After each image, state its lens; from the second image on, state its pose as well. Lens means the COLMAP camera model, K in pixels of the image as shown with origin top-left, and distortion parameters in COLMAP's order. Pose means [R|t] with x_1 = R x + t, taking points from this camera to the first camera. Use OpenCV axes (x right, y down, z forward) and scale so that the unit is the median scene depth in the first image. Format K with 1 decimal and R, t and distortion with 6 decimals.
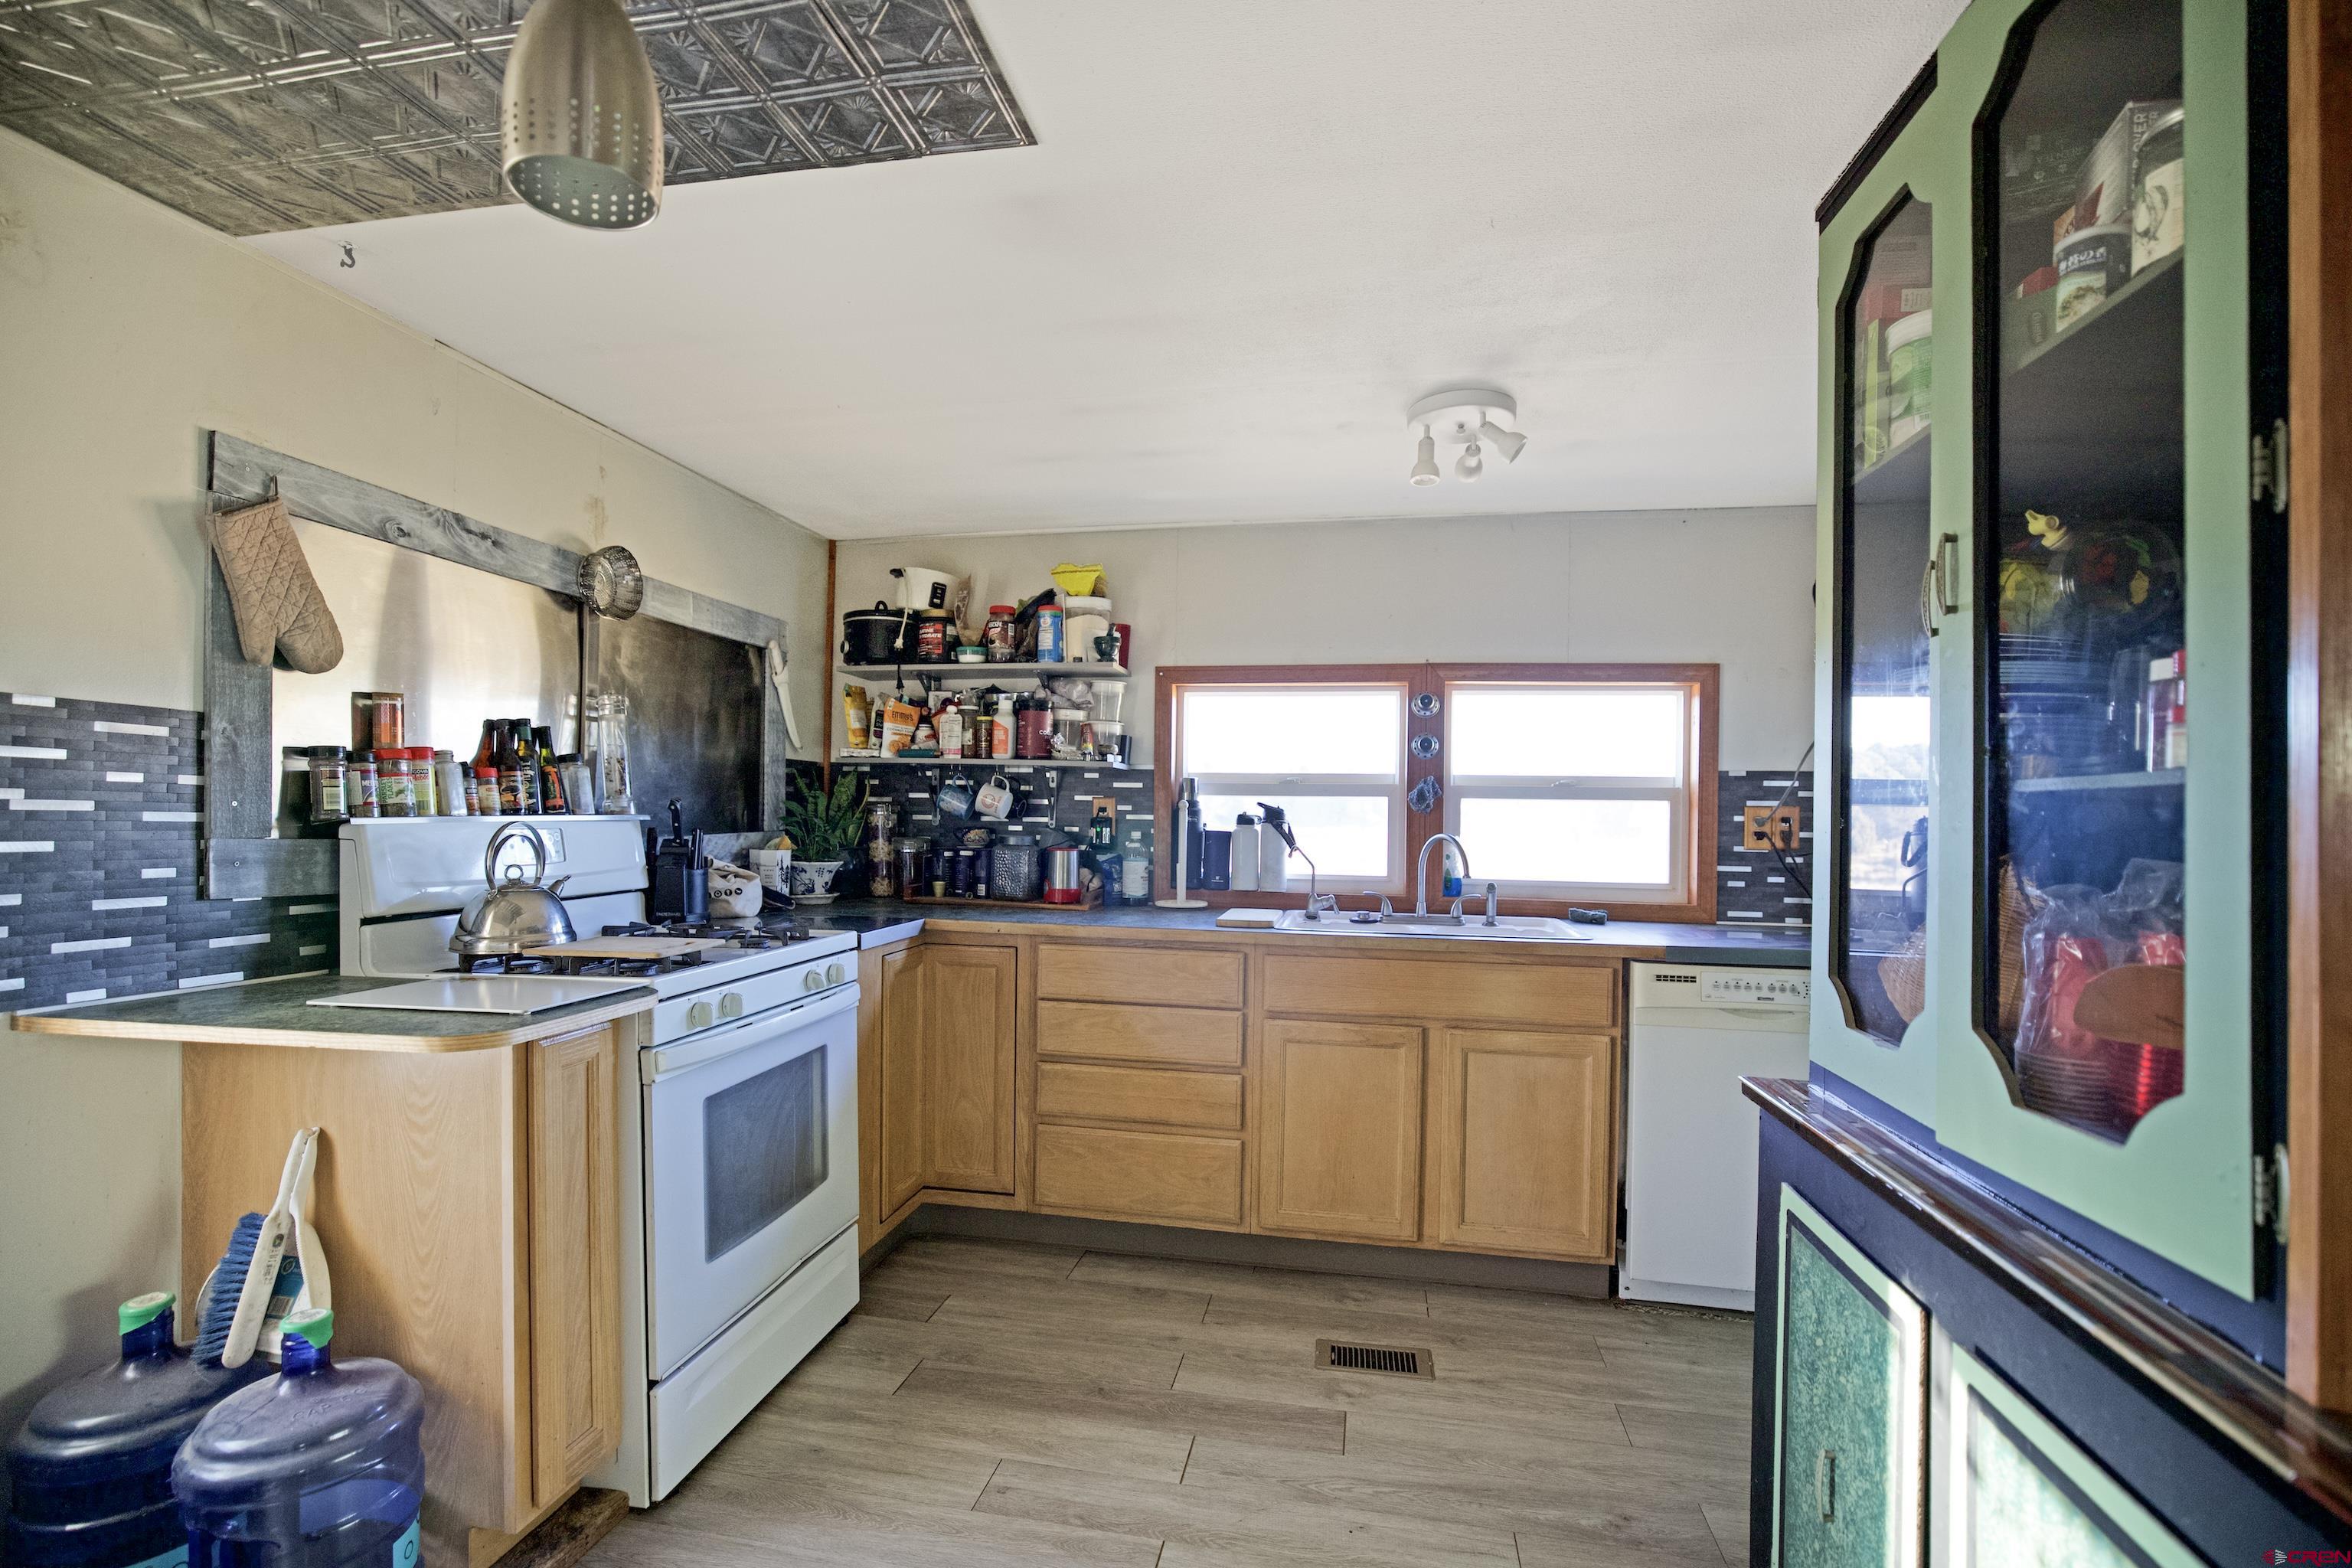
lens RADIAL K [[1051.4, 0, 1181.7], [0, 1051.4, 802.0], [0, 0, 1]] dist [0.000417, 0.013079]
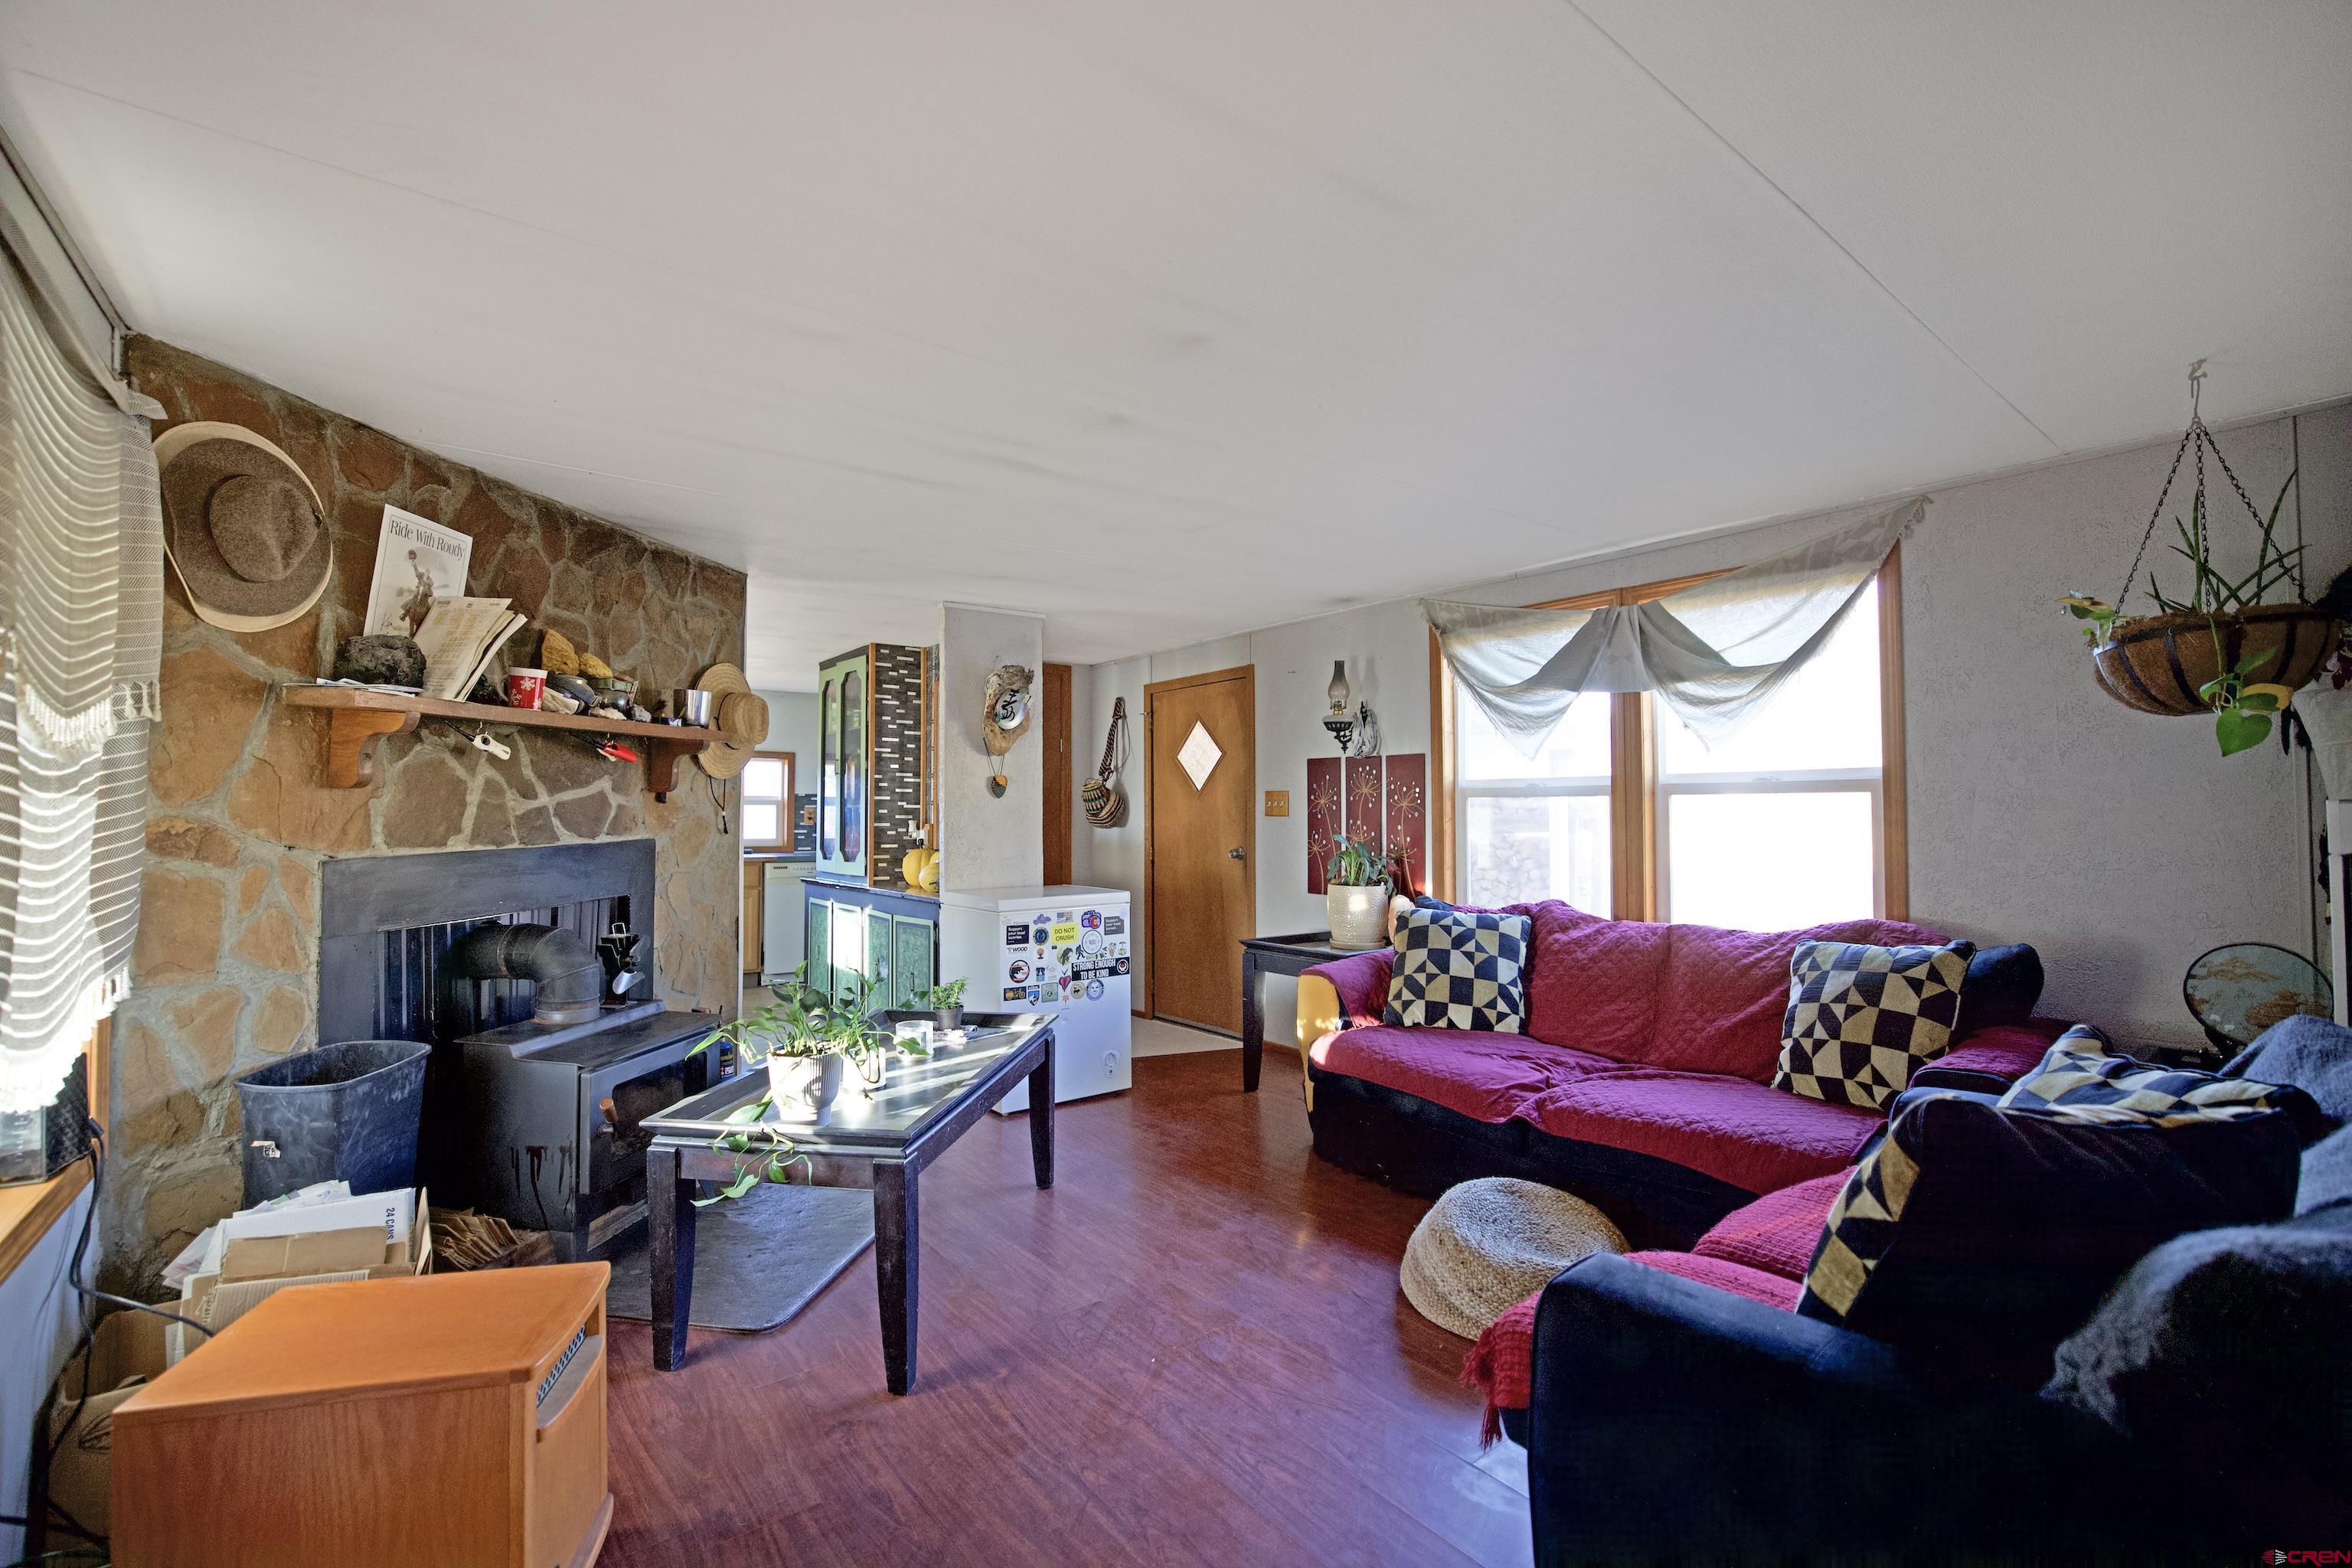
lens RADIAL K [[1051.4, 0, 1183.2], [0, 1051.4, 793.9], [0, 0, 1]] dist [0.000417, 0.013079]
pose [[0.676672, 0.007461, 0.736247, -0.674862], [0.000377, 0.999945, -0.010479, -0.000666], [-0.736285, 0.007369, 0.676632, -1.311015]]
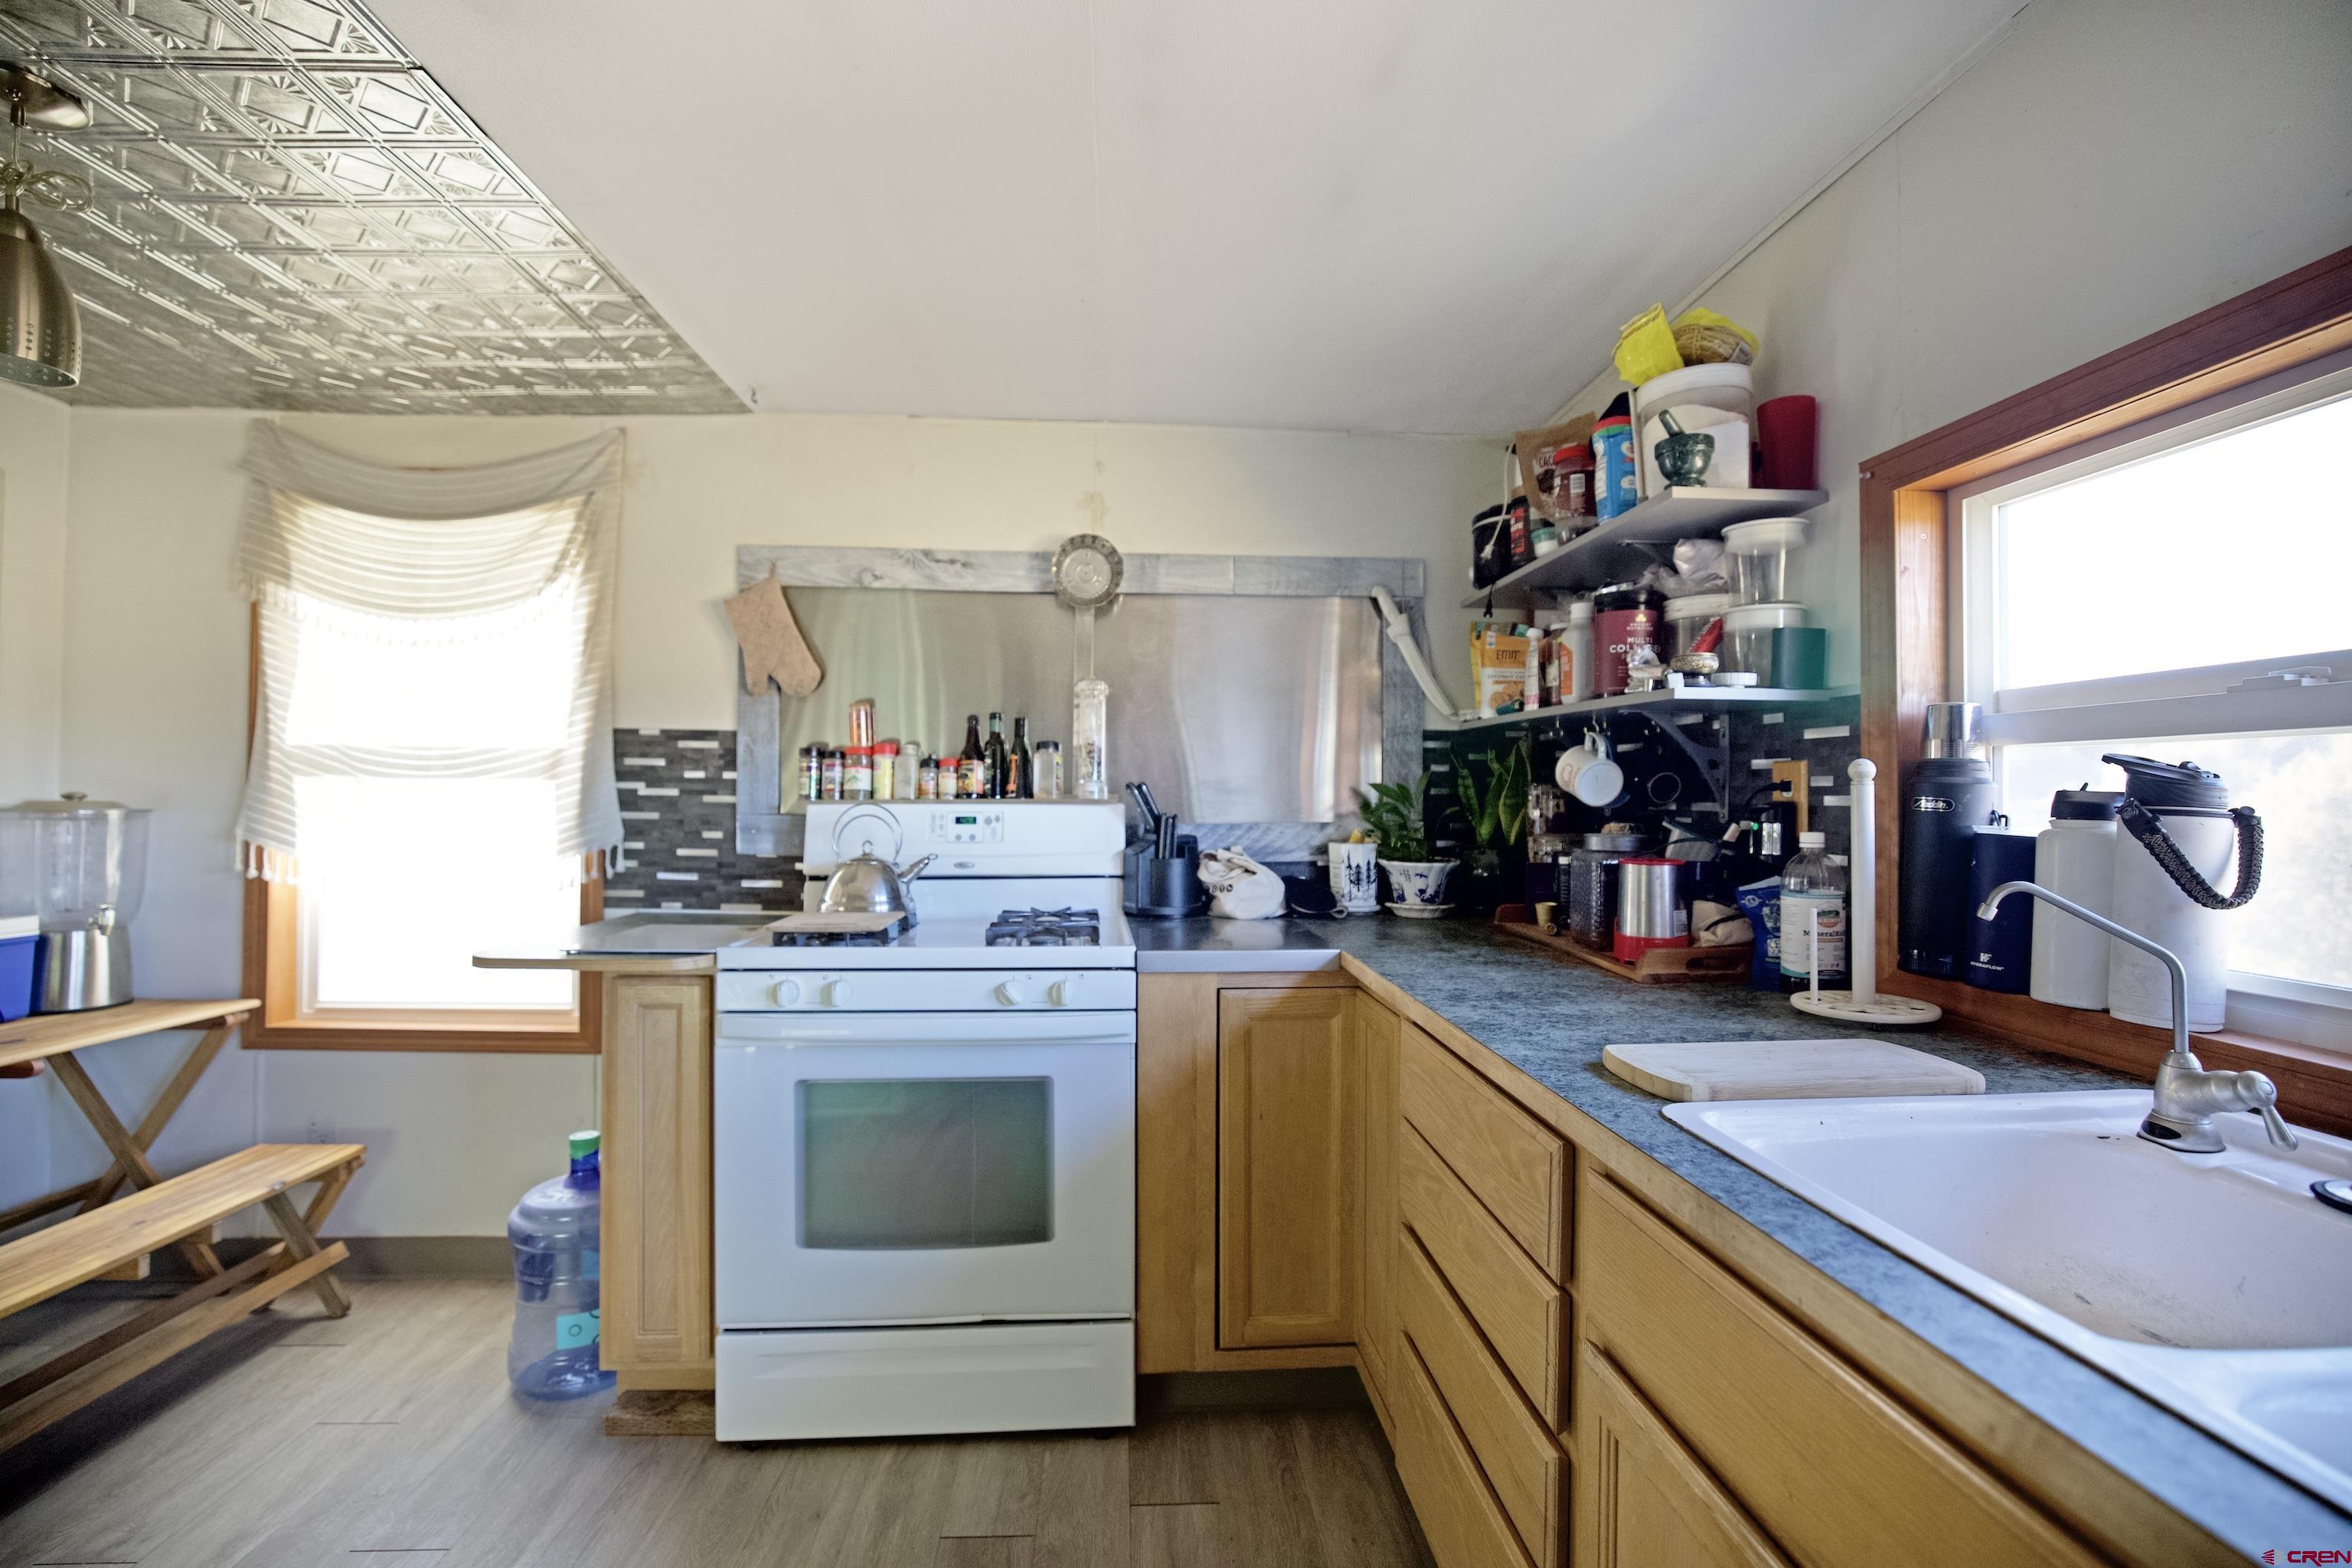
lens RADIAL K [[1051.4, 0, 1183.7], [0, 1051.4, 783.5], [0, 0, 1]] dist [0.000417, 0.013079]
pose [[0.237264, -0.024937, -0.971125, 0.532497], [0.007427, 0.999688, -0.023856, 0.024893], [0.971417, -0.001552, 0.237375, 0.975404]]
